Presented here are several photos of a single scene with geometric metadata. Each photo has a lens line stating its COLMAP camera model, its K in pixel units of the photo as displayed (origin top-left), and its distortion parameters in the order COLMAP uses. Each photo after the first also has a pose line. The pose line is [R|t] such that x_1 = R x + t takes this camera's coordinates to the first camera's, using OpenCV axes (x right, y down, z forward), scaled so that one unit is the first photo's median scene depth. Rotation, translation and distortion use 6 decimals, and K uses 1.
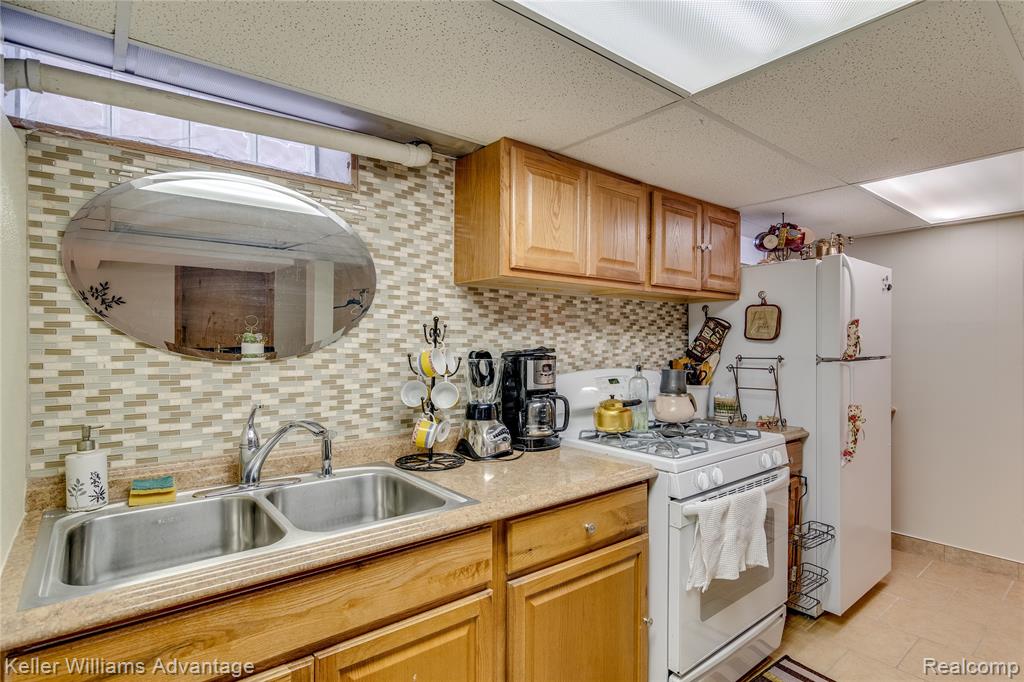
lens RADIAL K [[516.8, 0, 535.2], [0, 516.8, 348.7], [0, 0, 1]] dist [0.002394, -0.000766]
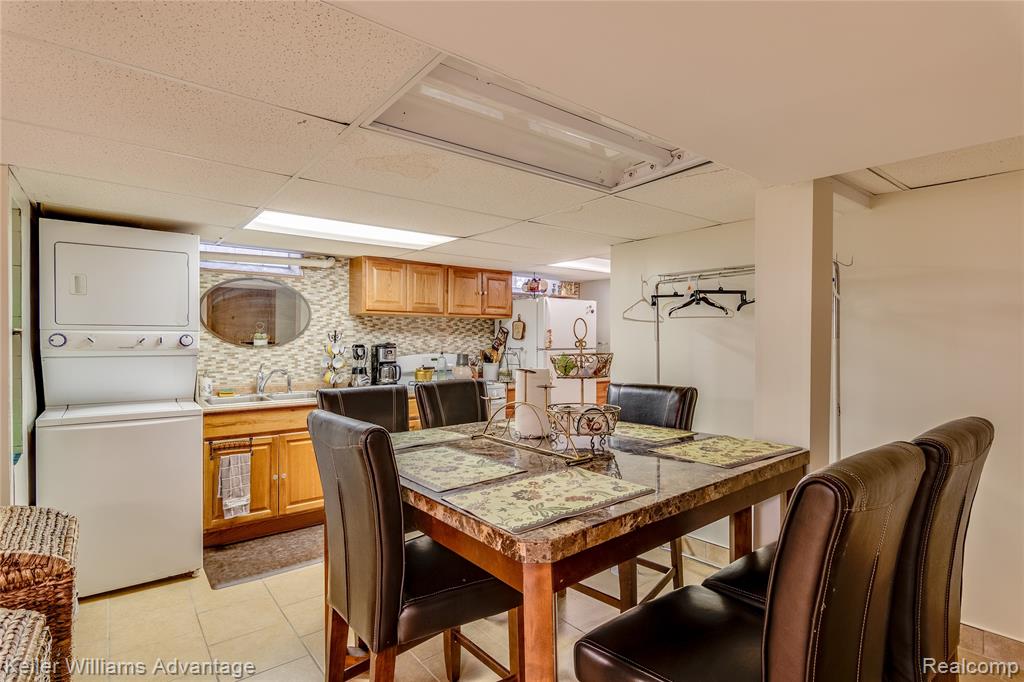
lens RADIAL K [[516.8, 0, 515.8], [0, 516.8, 344.5], [0, 0, 1]] dist [0.002394, -0.000766]
pose [[0.999473, 0.002763, -0.032352, 0.686239], [-0.002746, 0.999996, 0.000571, 0.001552], [0.032354, -0.000482, 0.999476, -1.305873]]
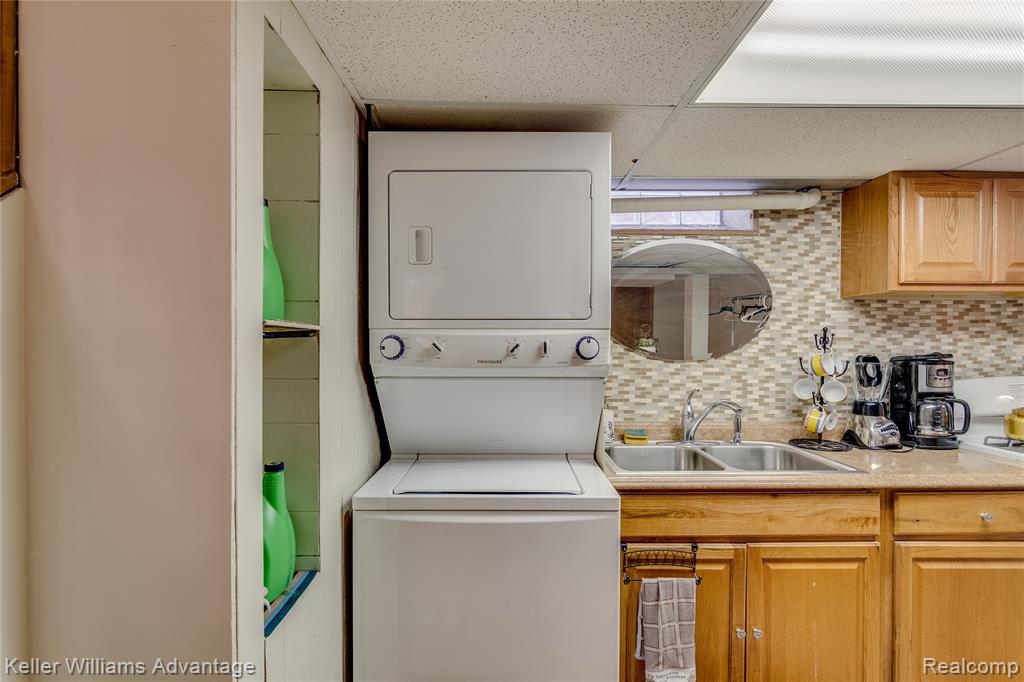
lens RADIAL K [[532.0, 0, 515.0], [0, 532.0, 346.1], [0, 0, 1]] dist [-0.004003, 0.000915]
pose [[0.775114, 0.000240, -0.631821, 0.033807], [-0.006158, 0.999955, -0.007175, -0.003604], [0.631791, 0.009453, 0.775081, -0.426545]]
